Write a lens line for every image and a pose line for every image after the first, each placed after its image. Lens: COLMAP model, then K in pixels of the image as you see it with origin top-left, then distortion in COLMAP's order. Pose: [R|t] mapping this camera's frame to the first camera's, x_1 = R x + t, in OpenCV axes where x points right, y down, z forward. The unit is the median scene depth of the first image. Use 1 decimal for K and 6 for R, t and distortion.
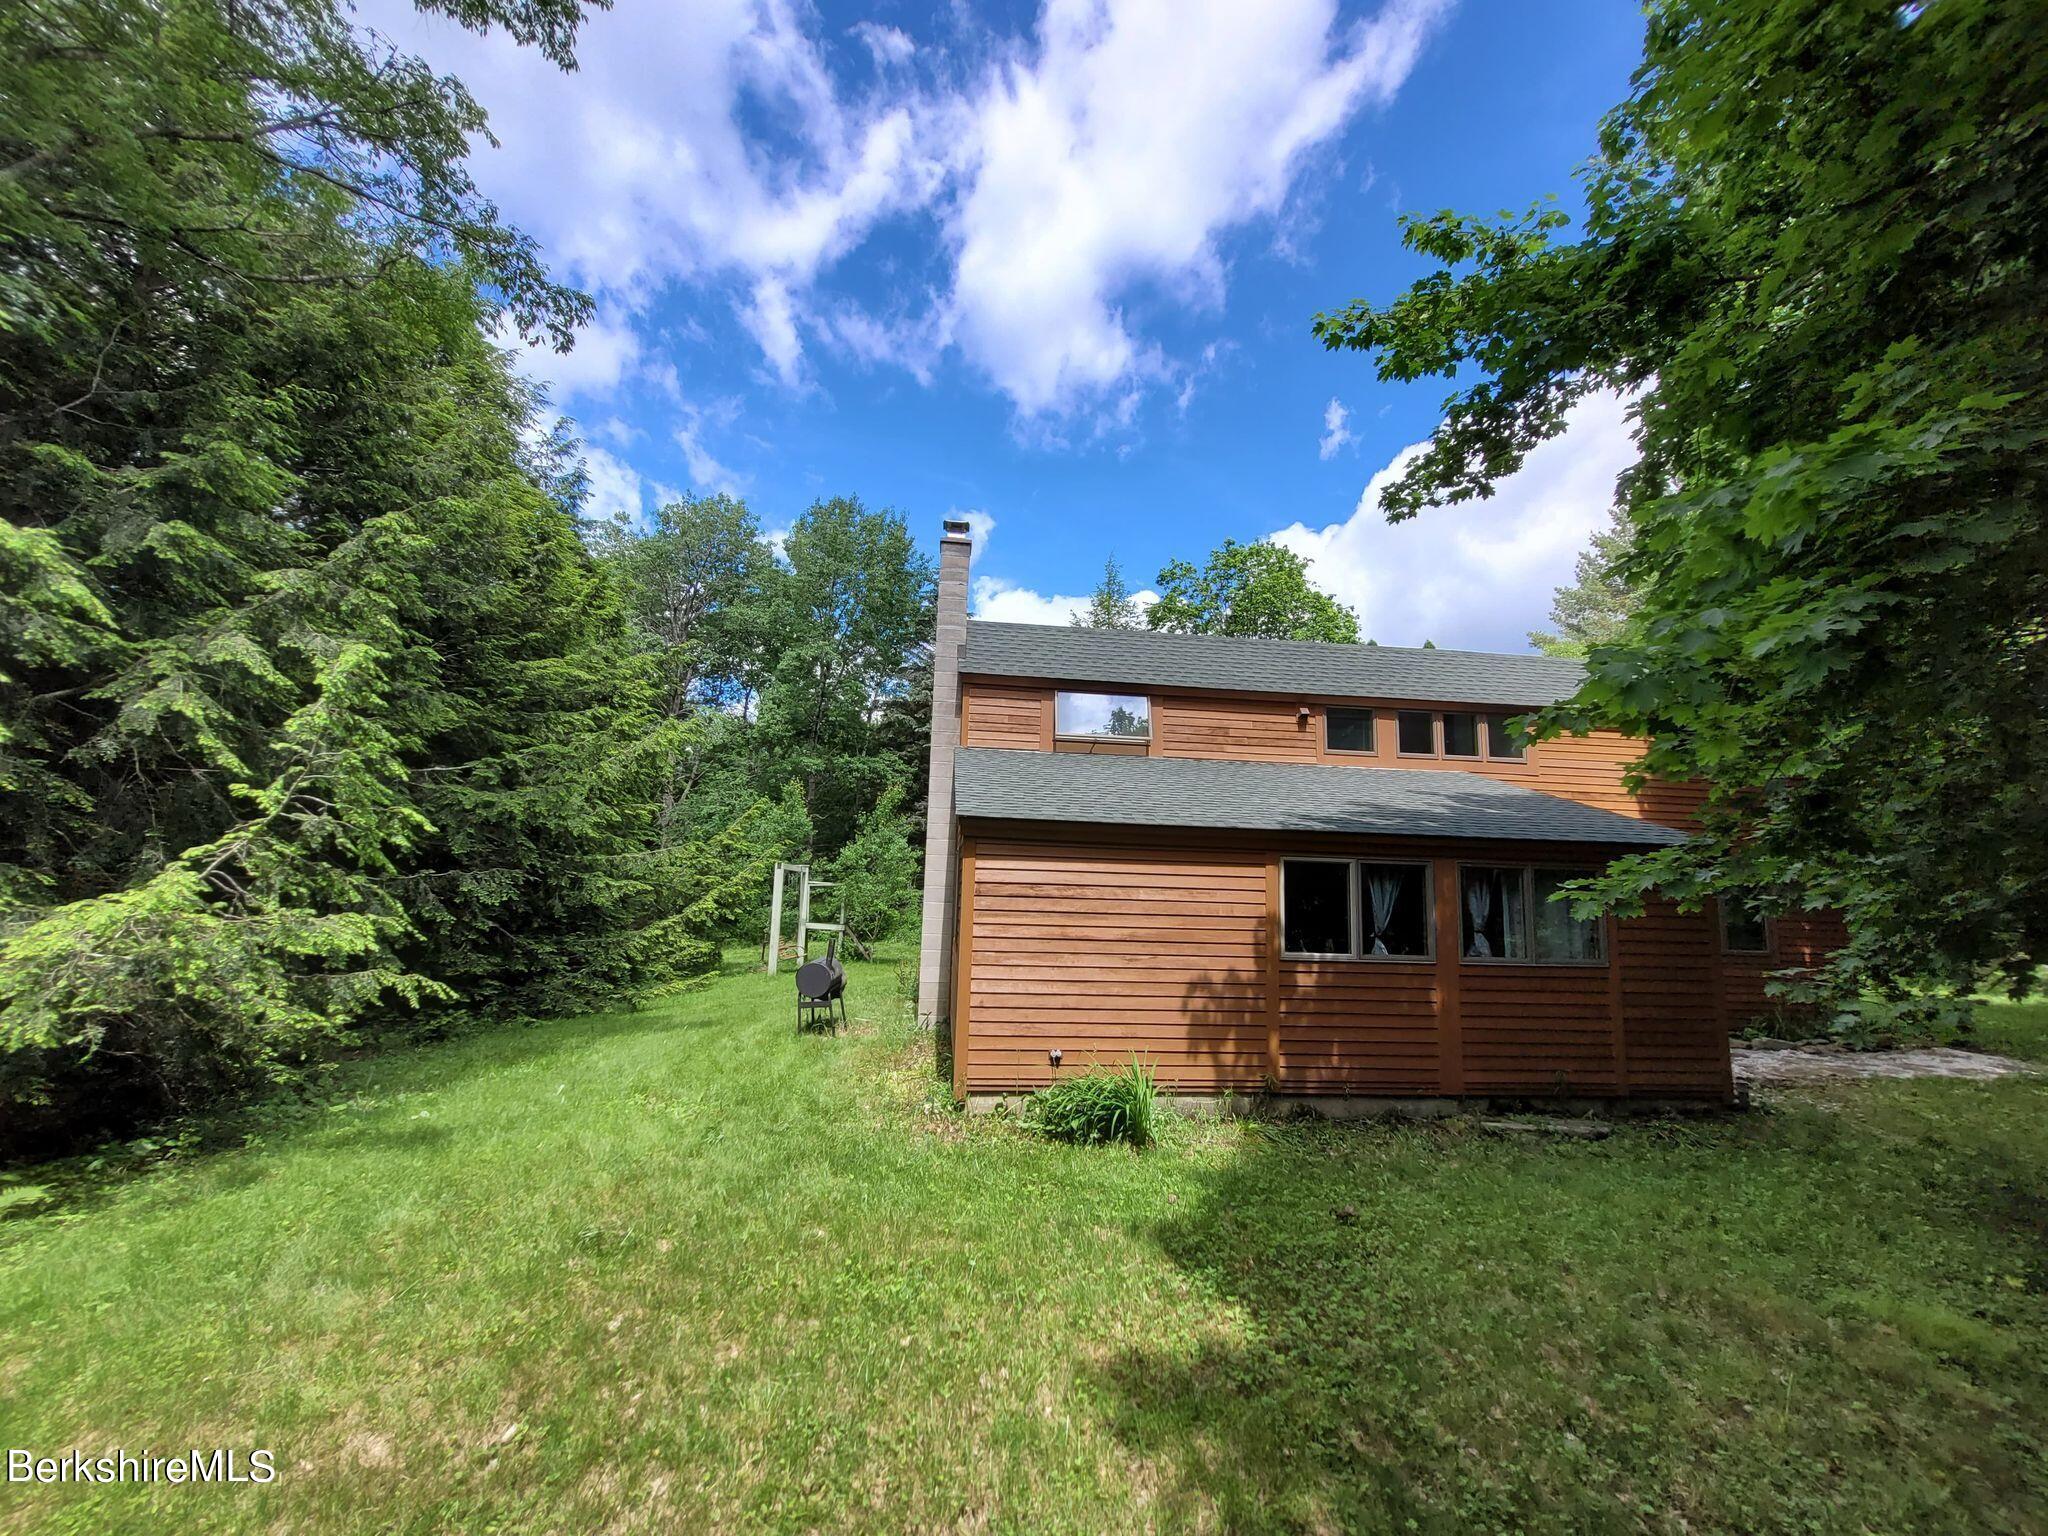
lens RADIAL K [[804.8, 0, 1029.6], [0, 804.8, 783.4], [0, 0, 1]] dist [0.002251, -0.000141]
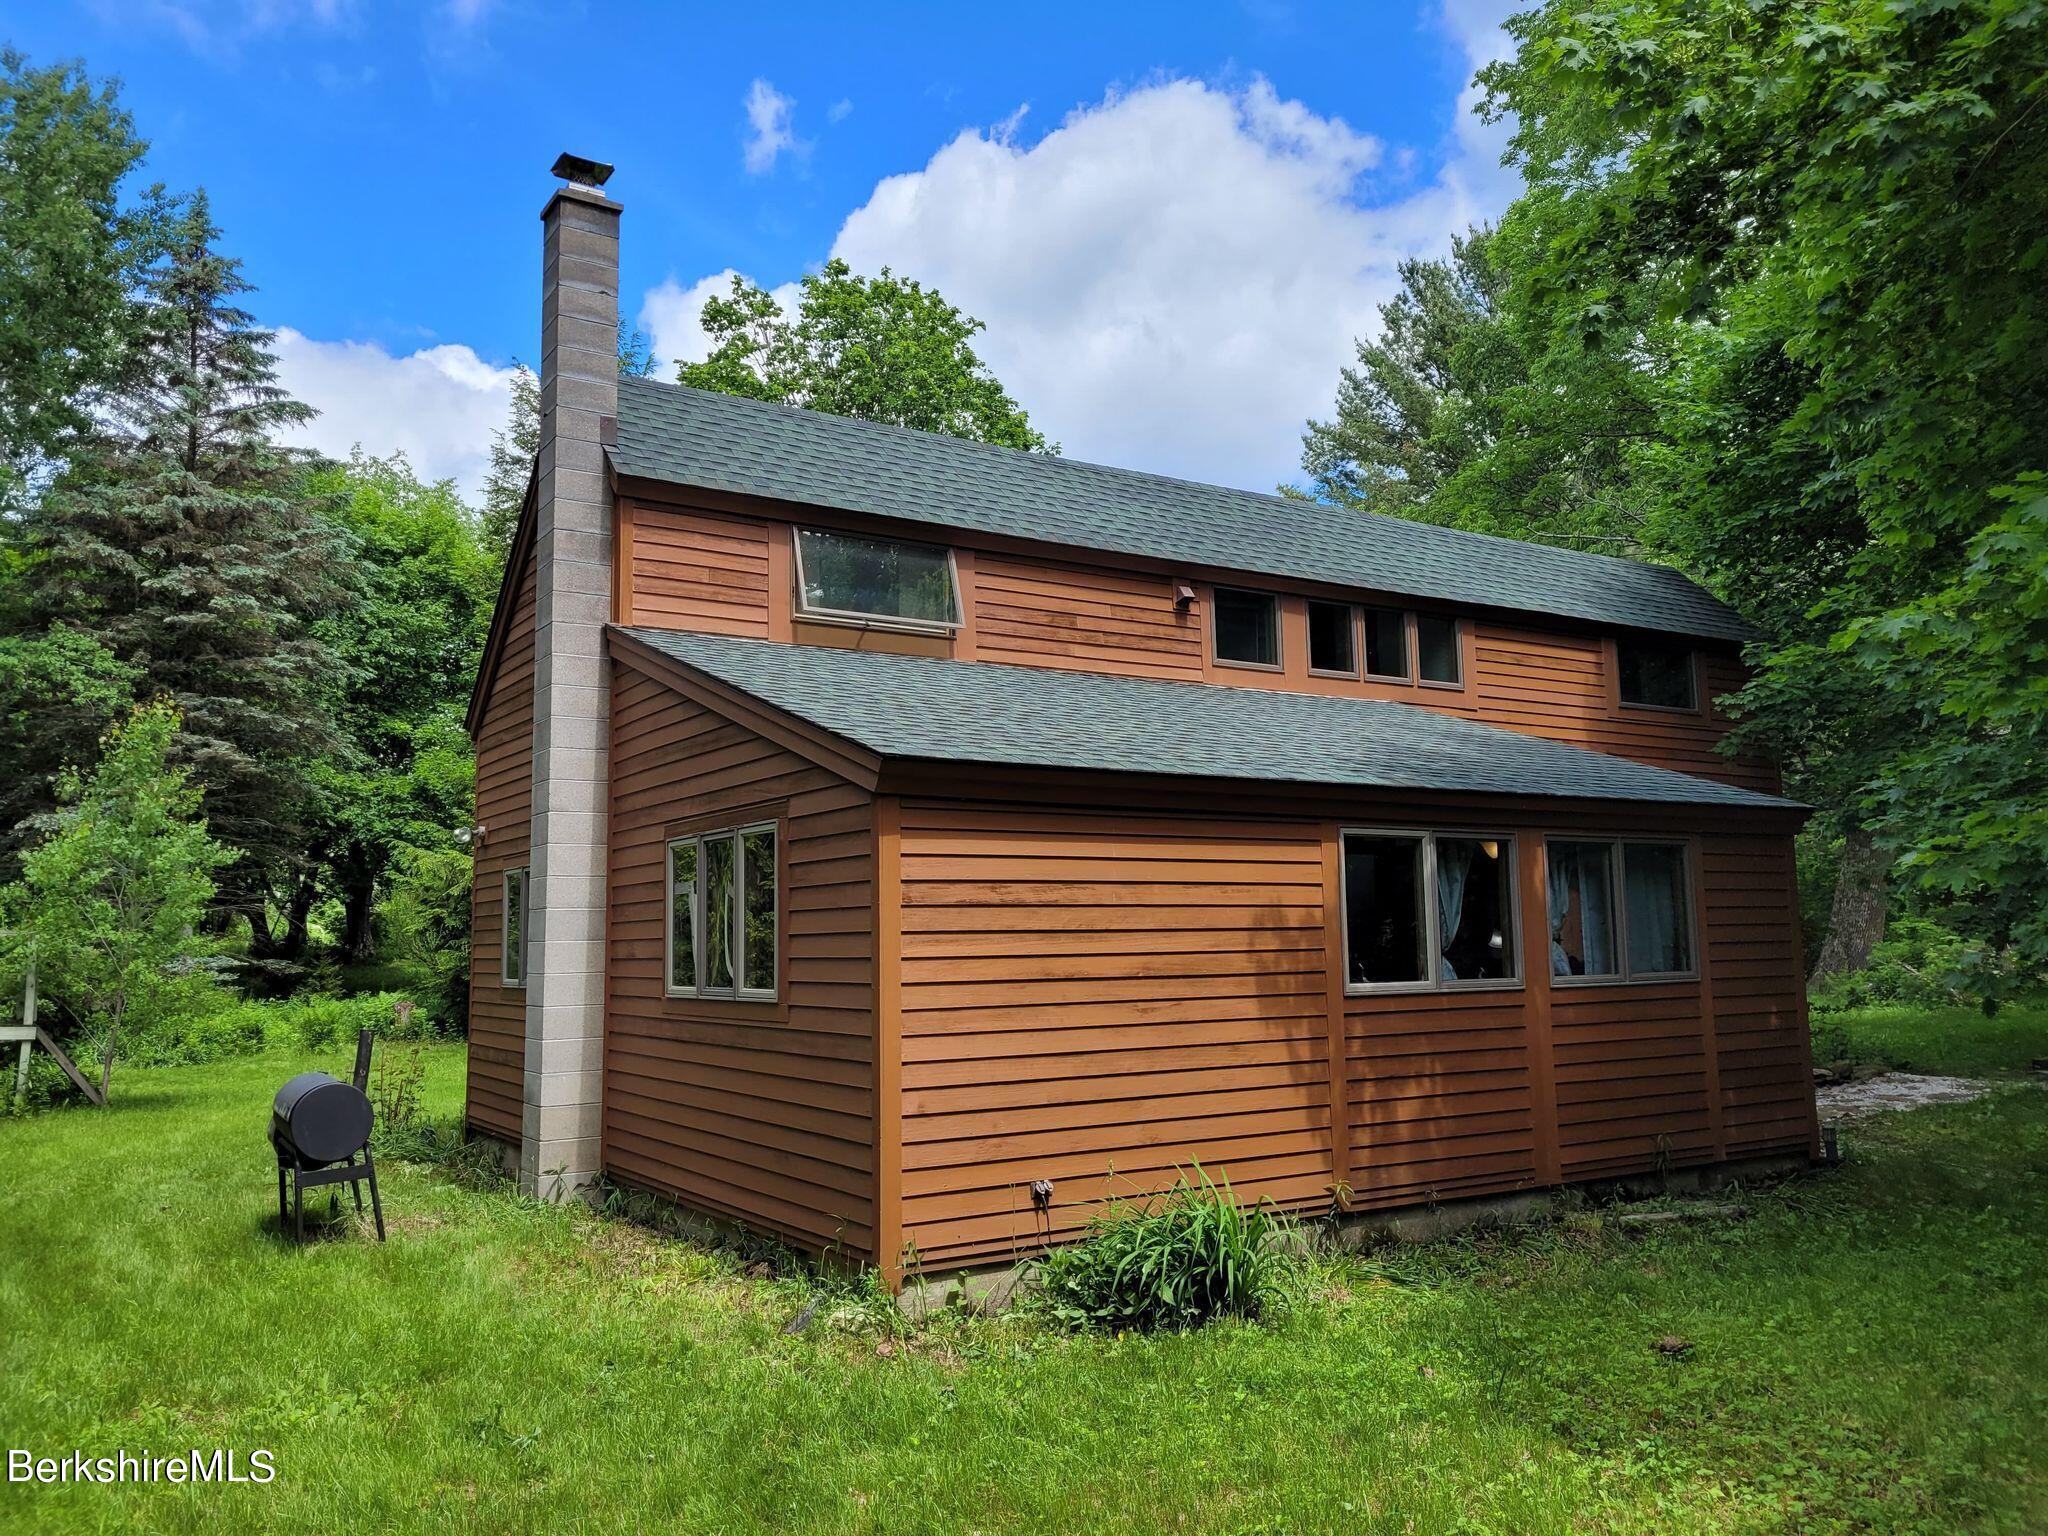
lens RADIAL K [[1539.6, 0, 1023.2], [0, 1539.6, 743.5], [0, 0, 1]] dist [0.034534, -0.010008]
pose [[0.893640, 0.013859, 0.448571, -0.302837], [-0.020092, 0.999756, 0.009139, 0.015067], [-0.448335, -0.017180, 0.893700, 0.044699]]
